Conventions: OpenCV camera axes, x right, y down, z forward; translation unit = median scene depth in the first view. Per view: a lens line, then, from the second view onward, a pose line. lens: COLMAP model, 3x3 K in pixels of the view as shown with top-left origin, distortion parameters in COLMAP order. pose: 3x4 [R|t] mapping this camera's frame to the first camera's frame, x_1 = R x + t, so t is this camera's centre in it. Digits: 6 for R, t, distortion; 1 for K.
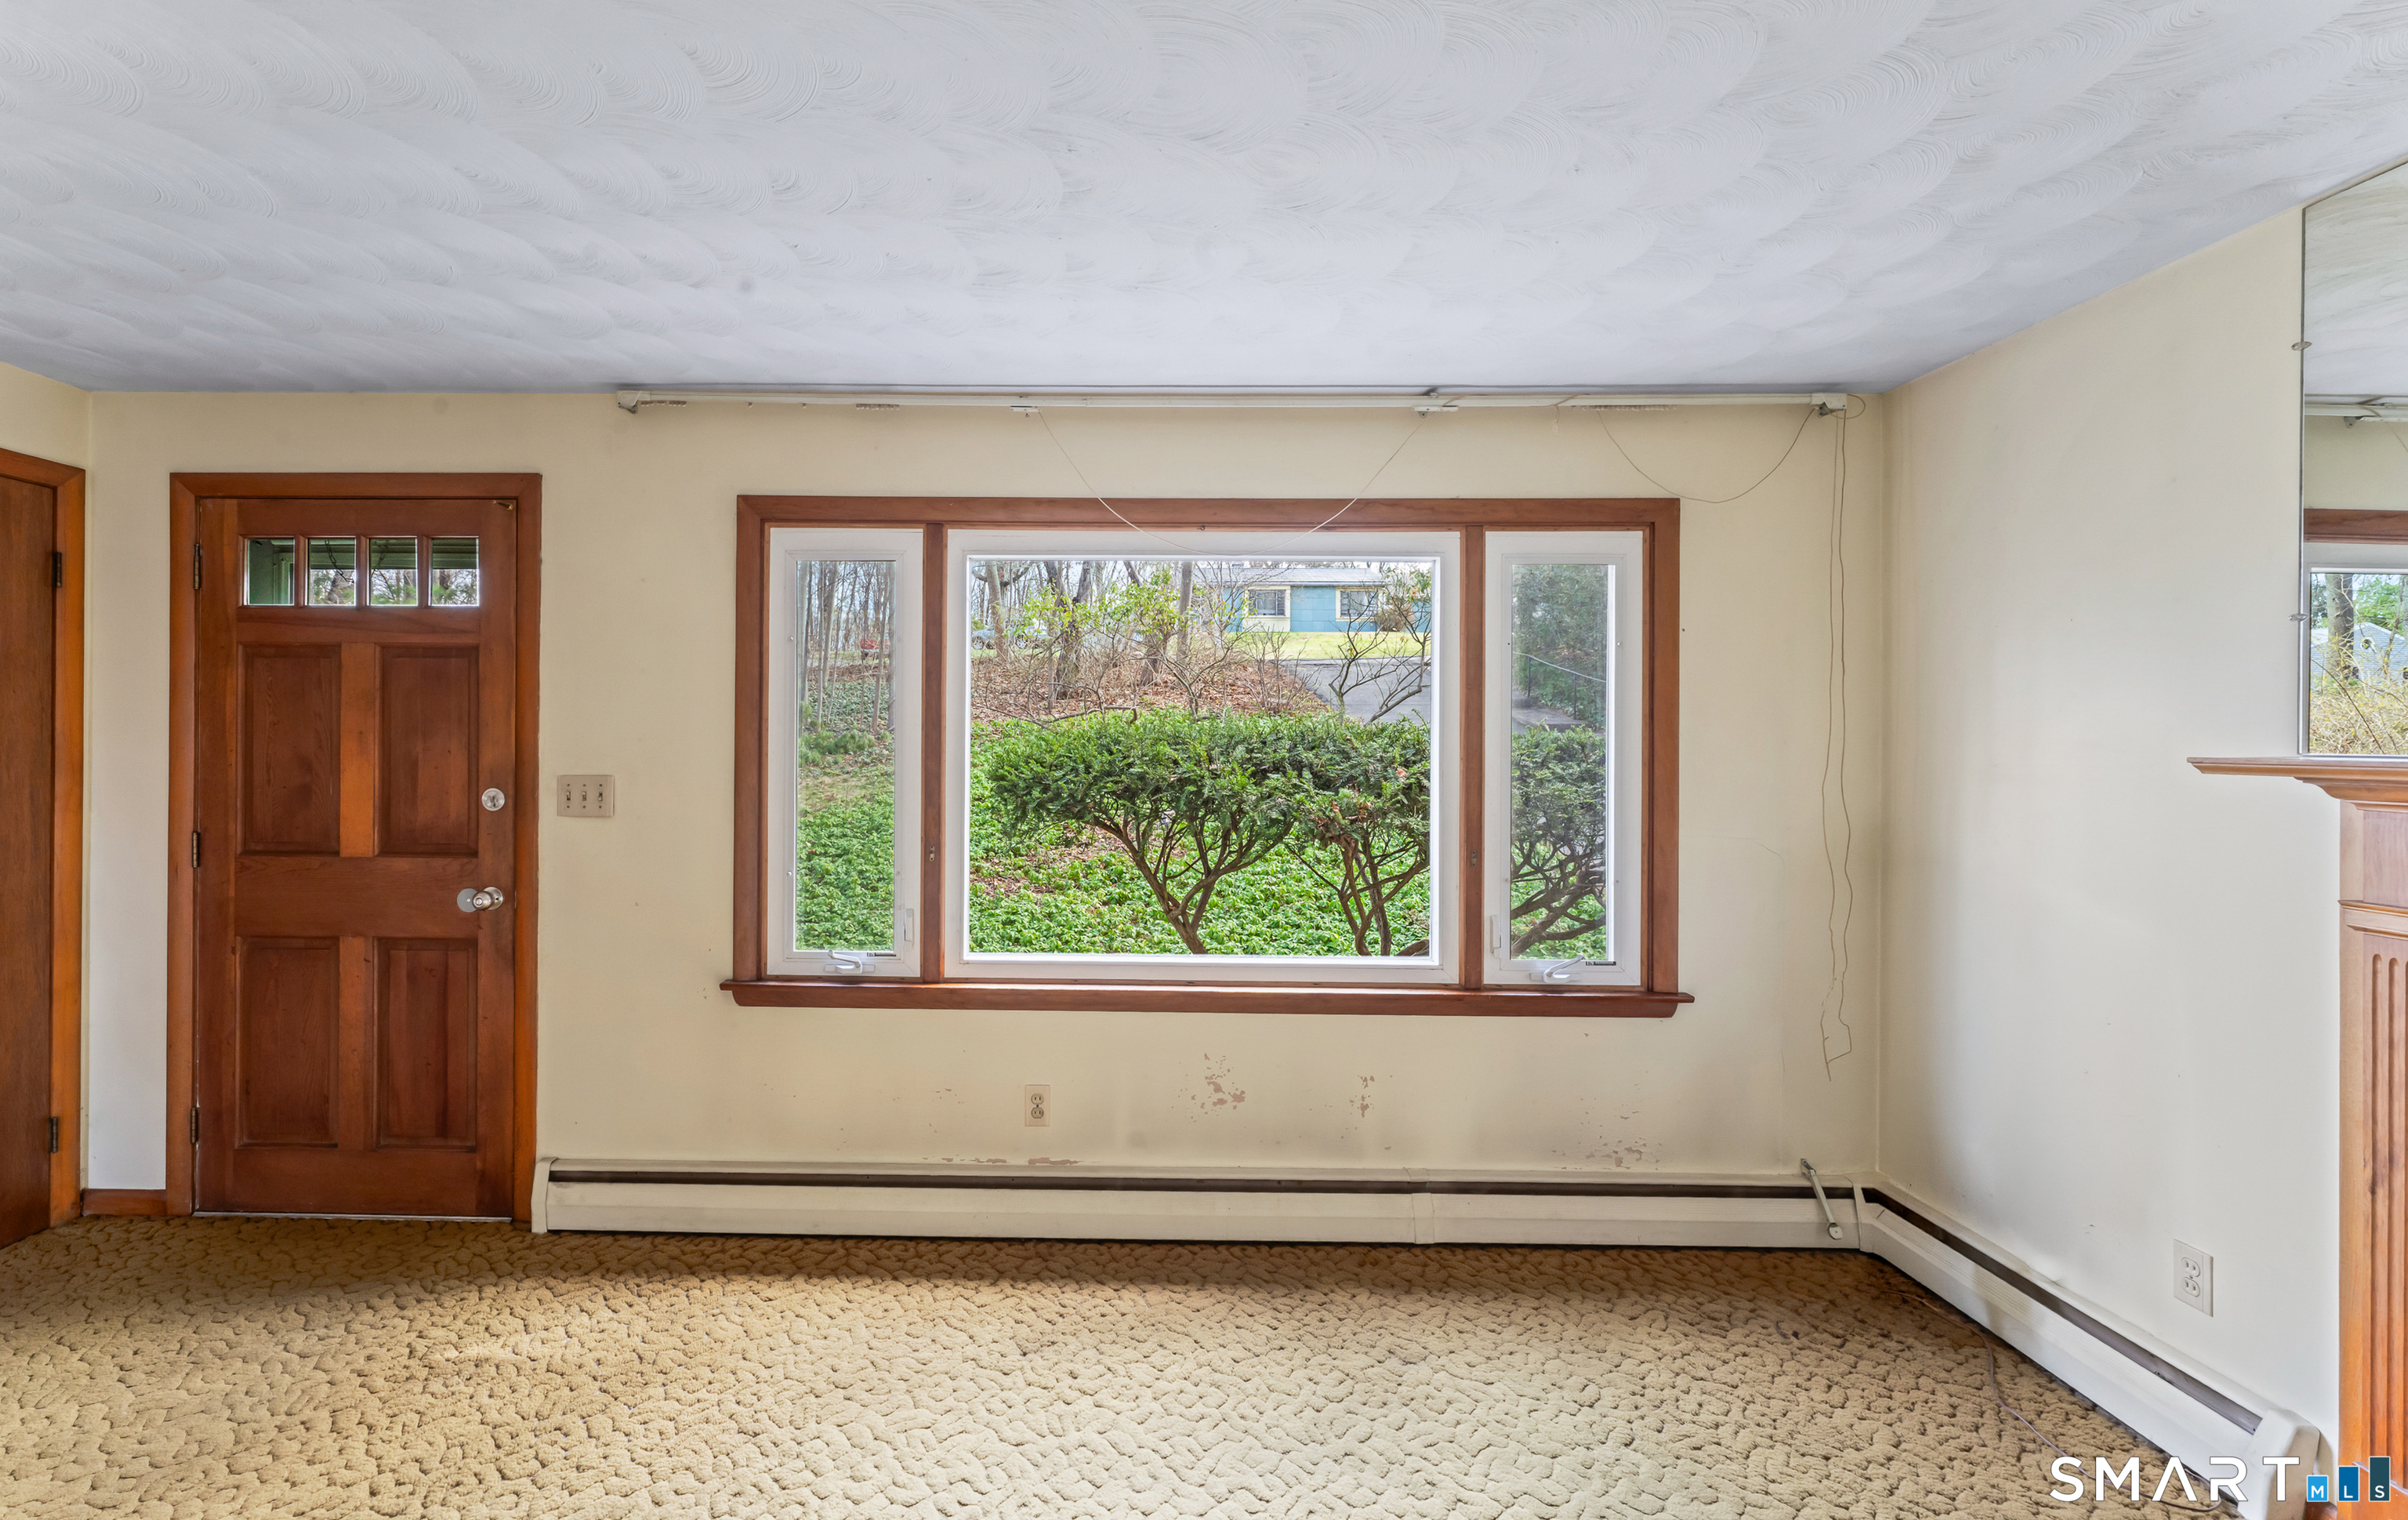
lens RADIAL K [[1008.9, 0, 1112.0], [0, 1008.9, 751.1], [0, 0, 1]] dist [0.000495, -0.000224]
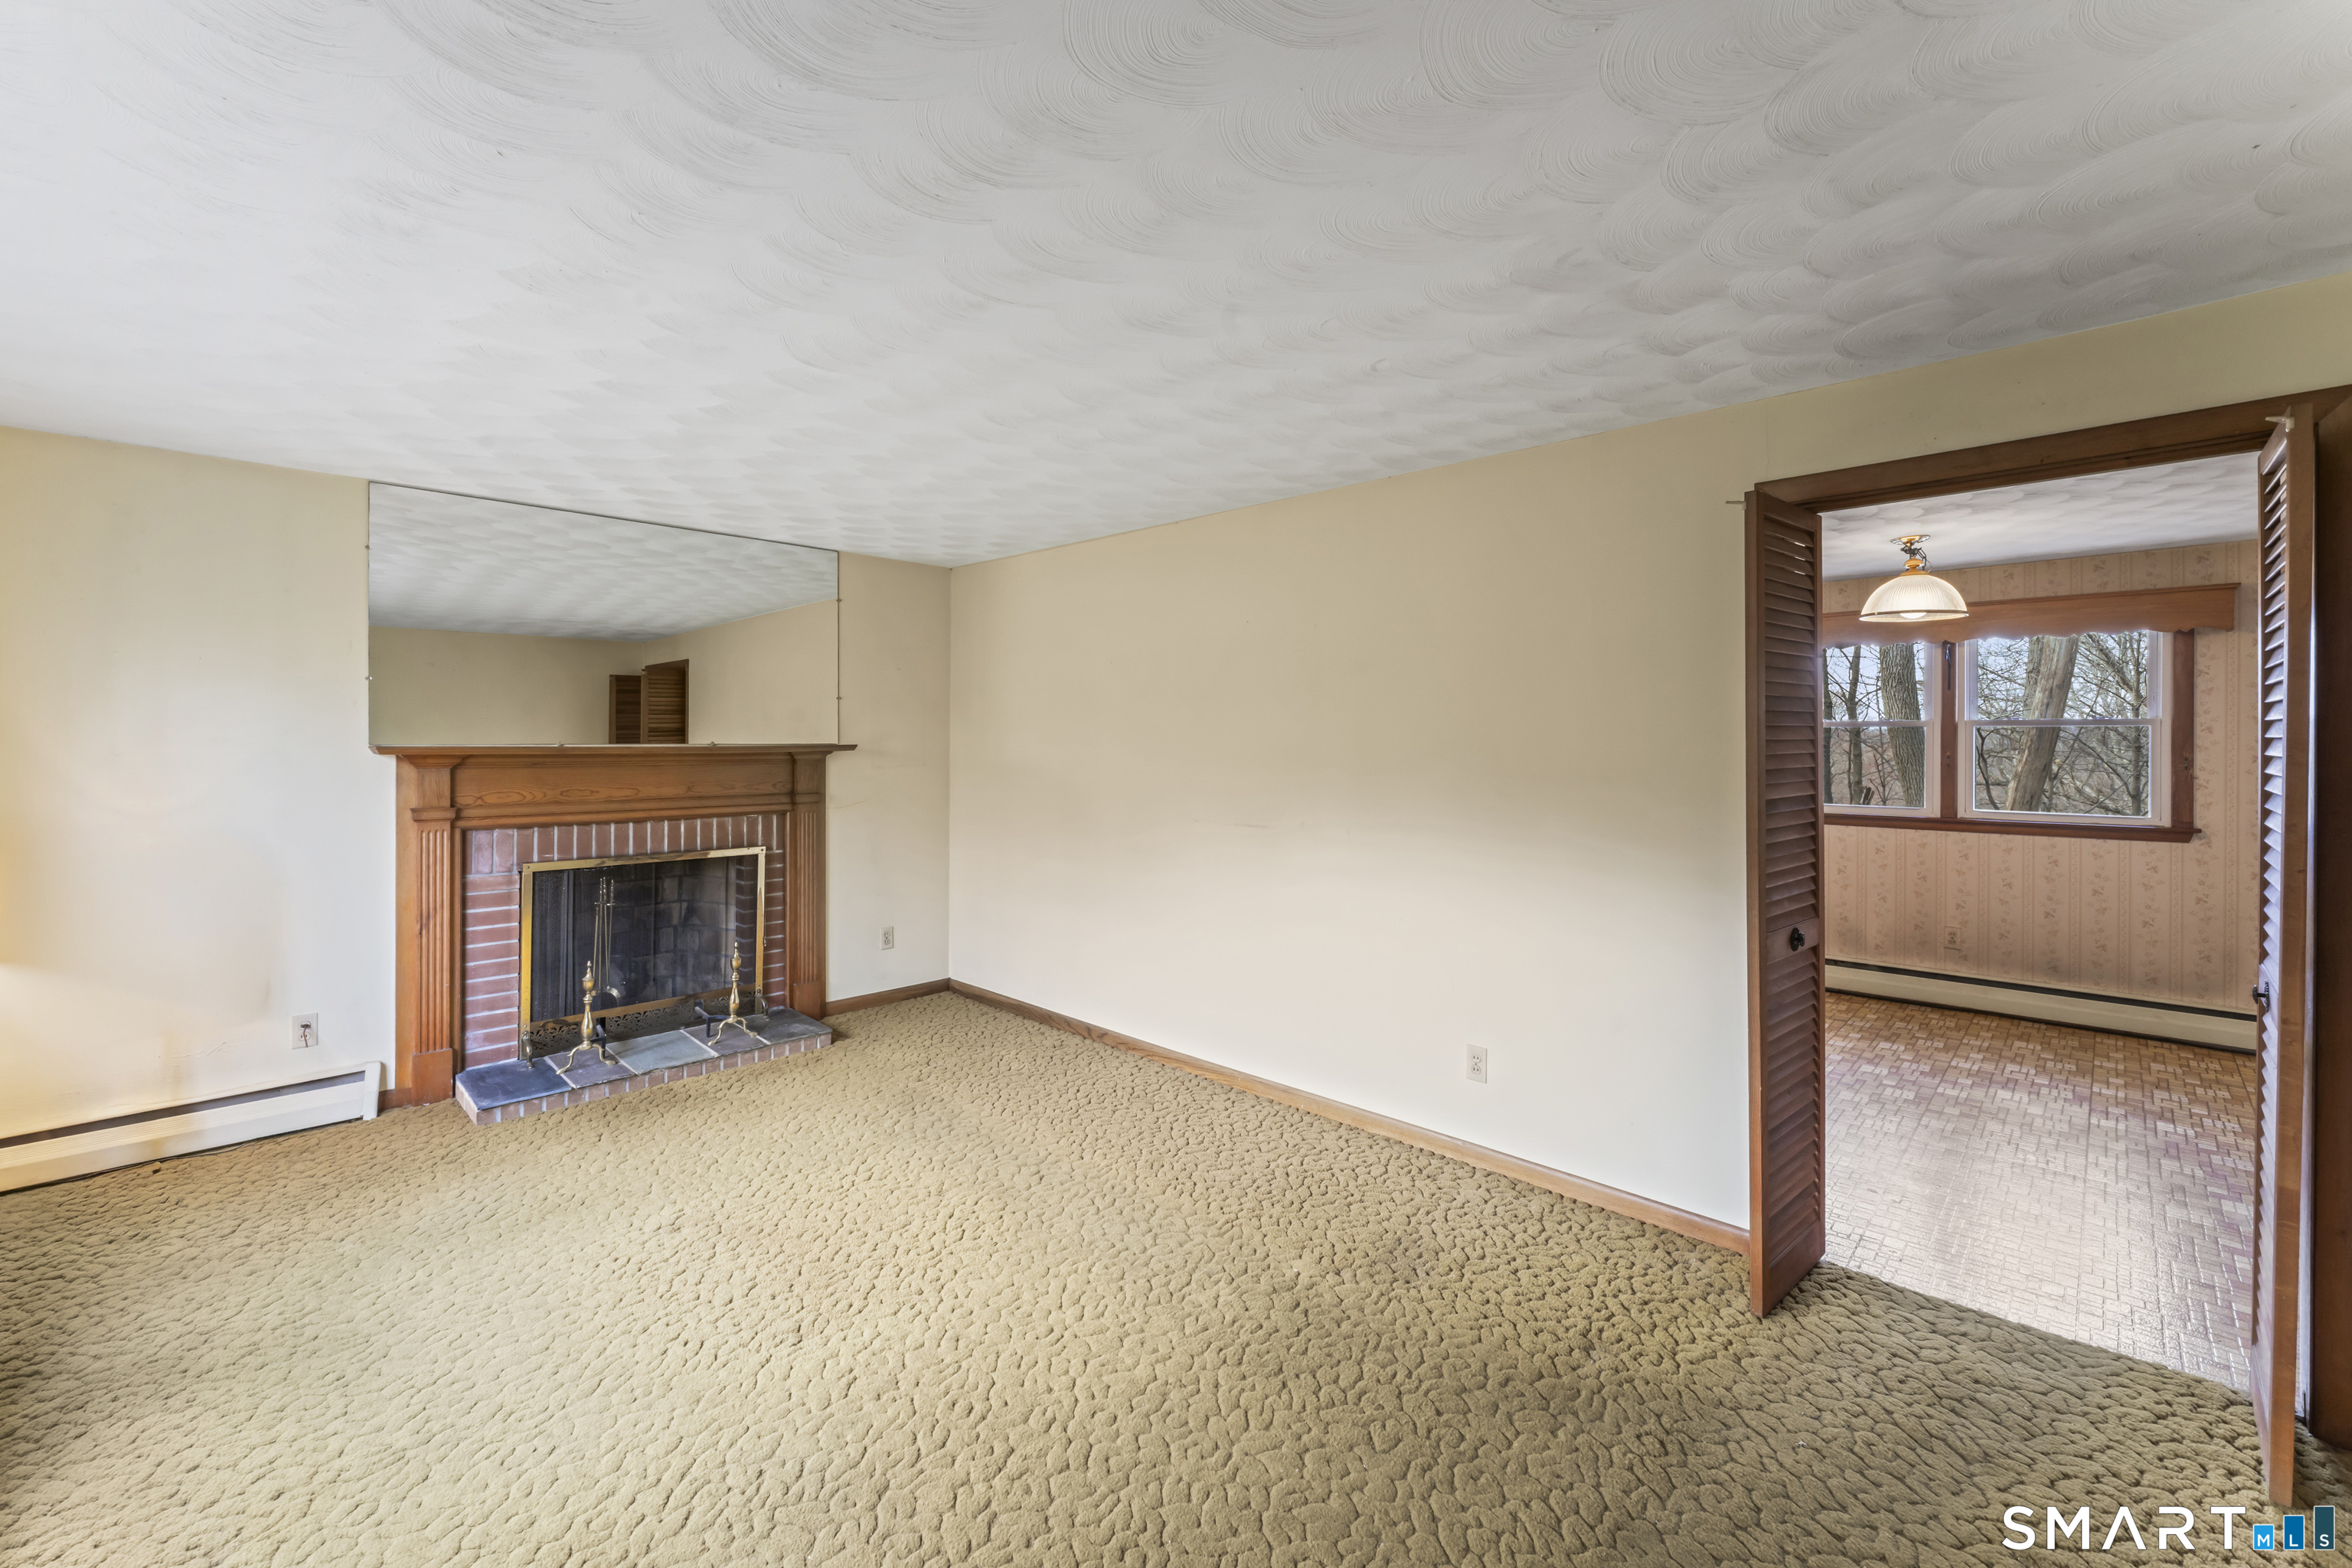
lens RADIAL K [[958.0, 0, 1187.3], [0, 958.0, 749.4], [0, 0, 1]] dist [-0.001438, -0.000355]
pose [[-0.746643, -0.015332, 0.665048, -0.899038], [-0.008217, 0.999871, 0.013825, -0.022243], [-0.665174, 0.004857, -0.746673, 0.857821]]
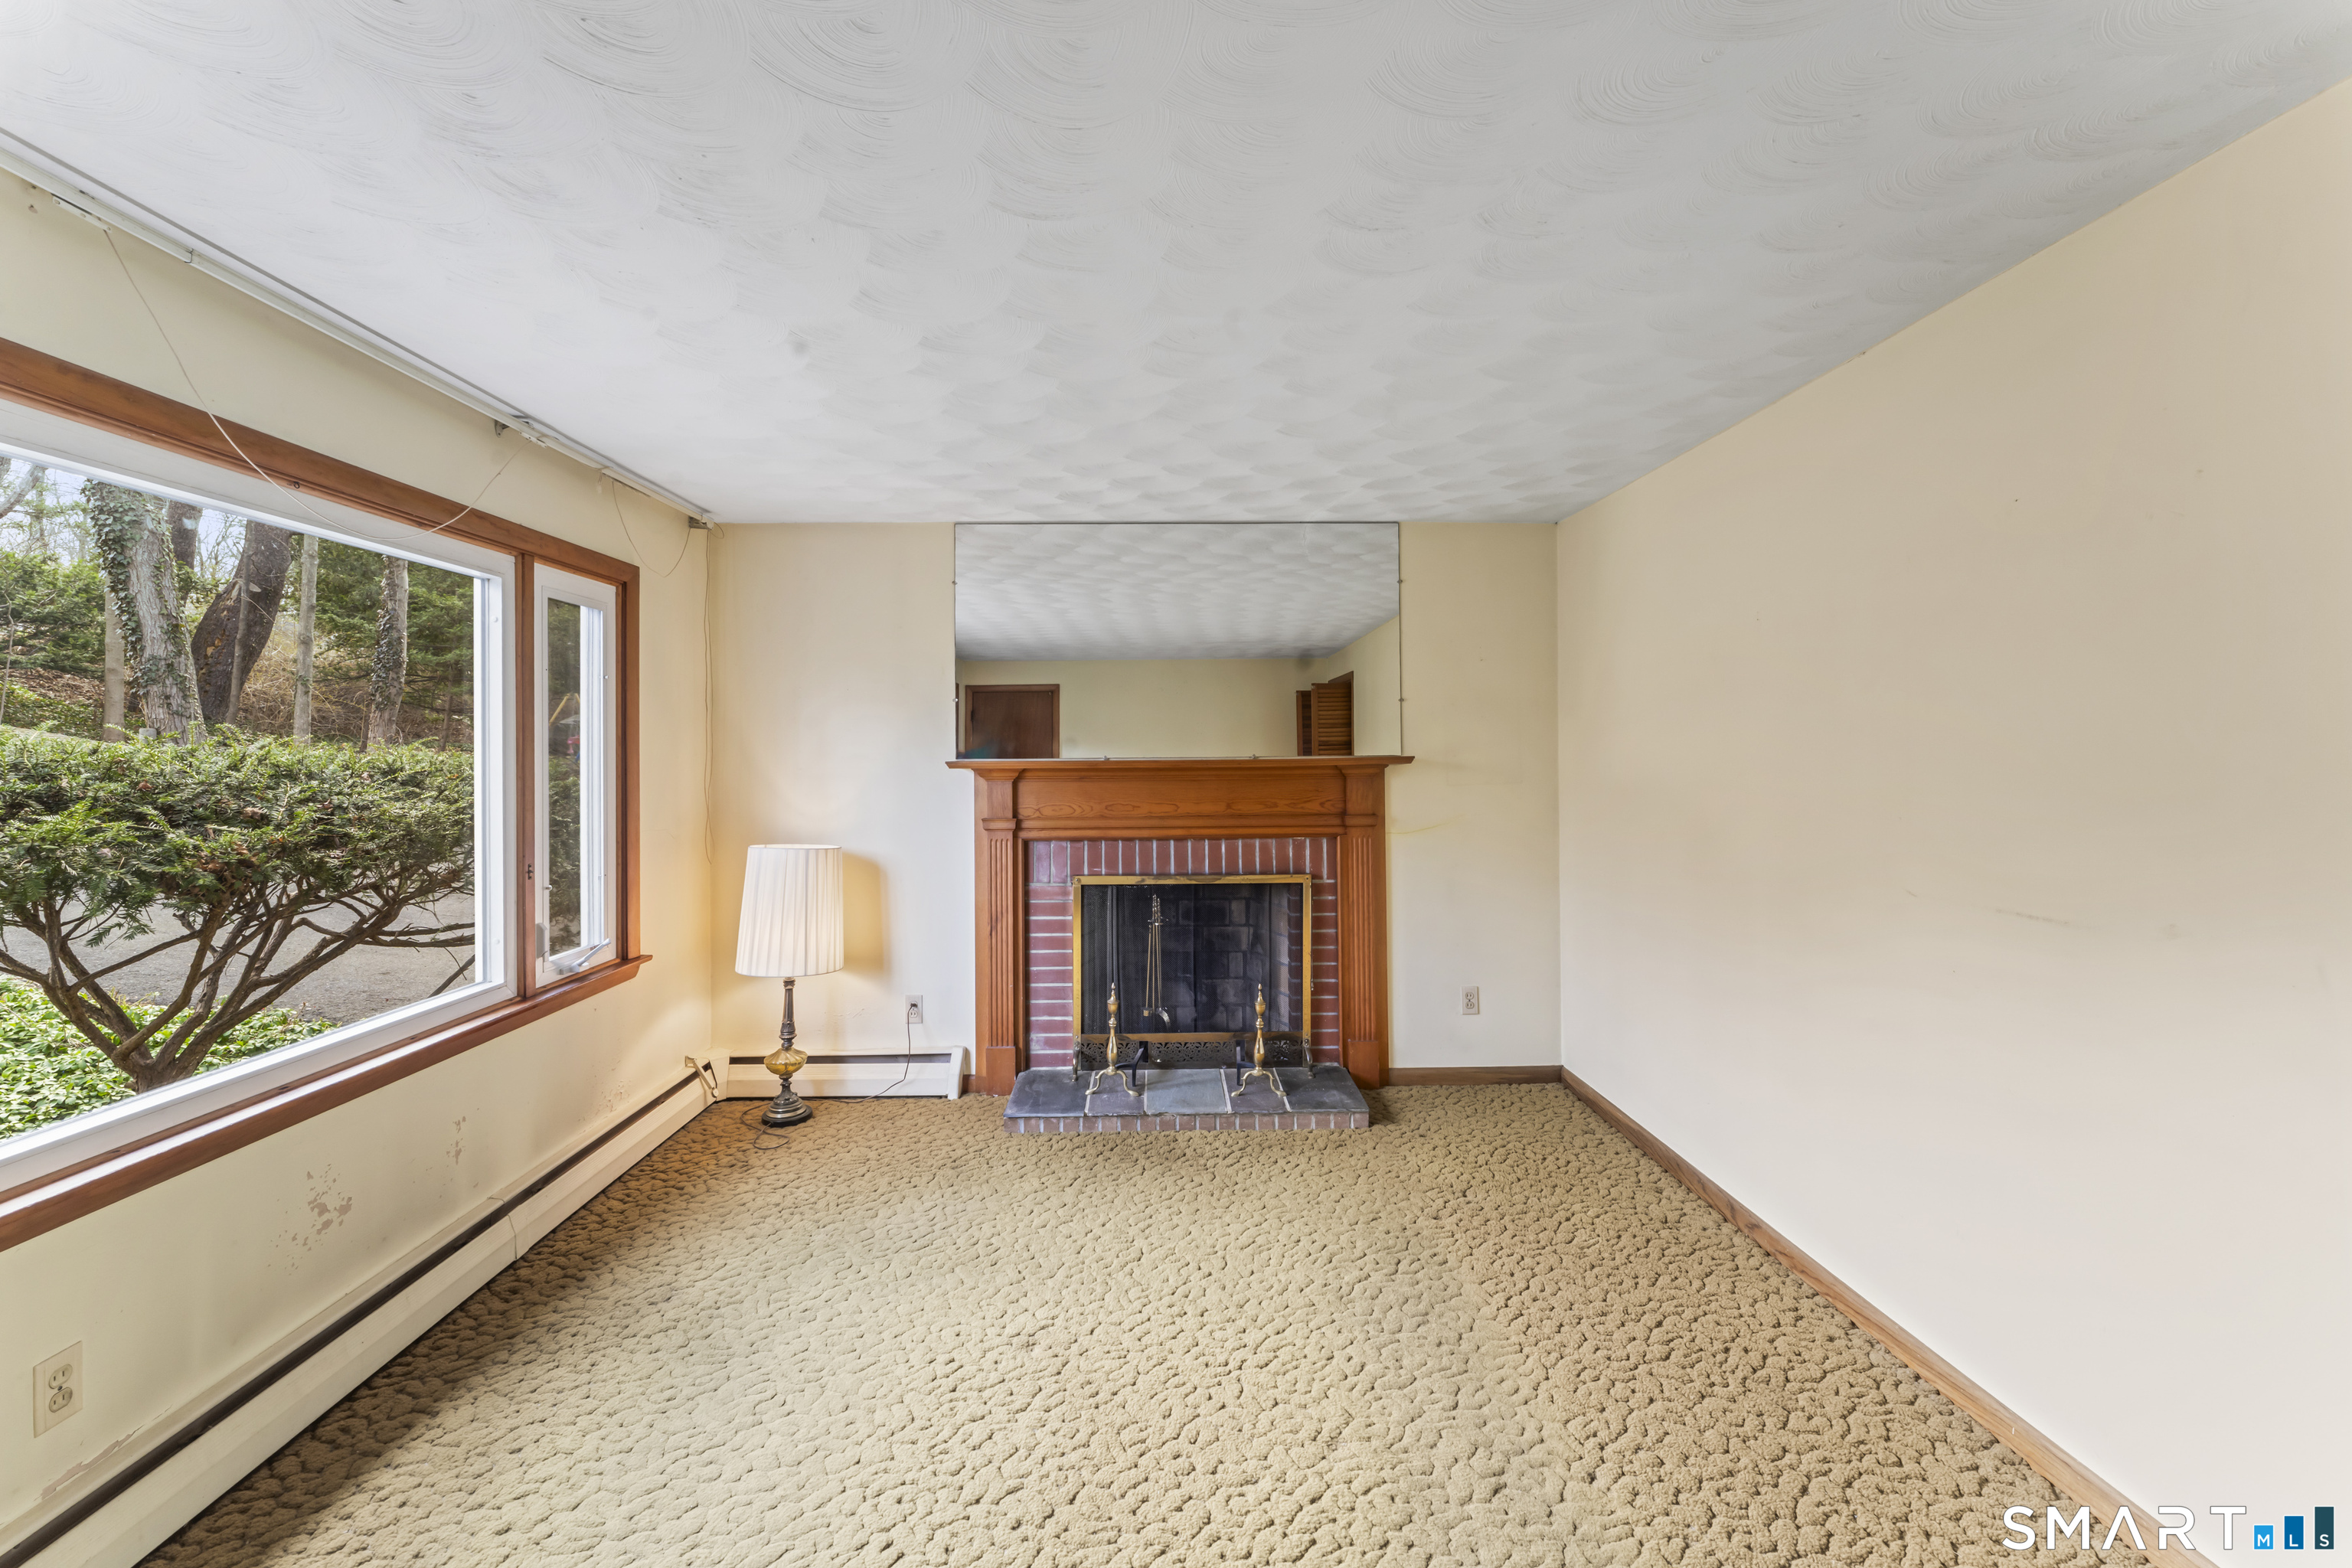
lens RADIAL K [[958.0, 0, 1187.3], [0, 958.0, 749.4], [0, 0, 1]] dist [-0.001438, -0.000355]
pose [[-0.058267, -0.001930, 0.998299, -0.675603], [0.007336, 0.999970, 0.002361, -0.017890], [-0.998274, 0.007461, -0.058251, 0.376588]]
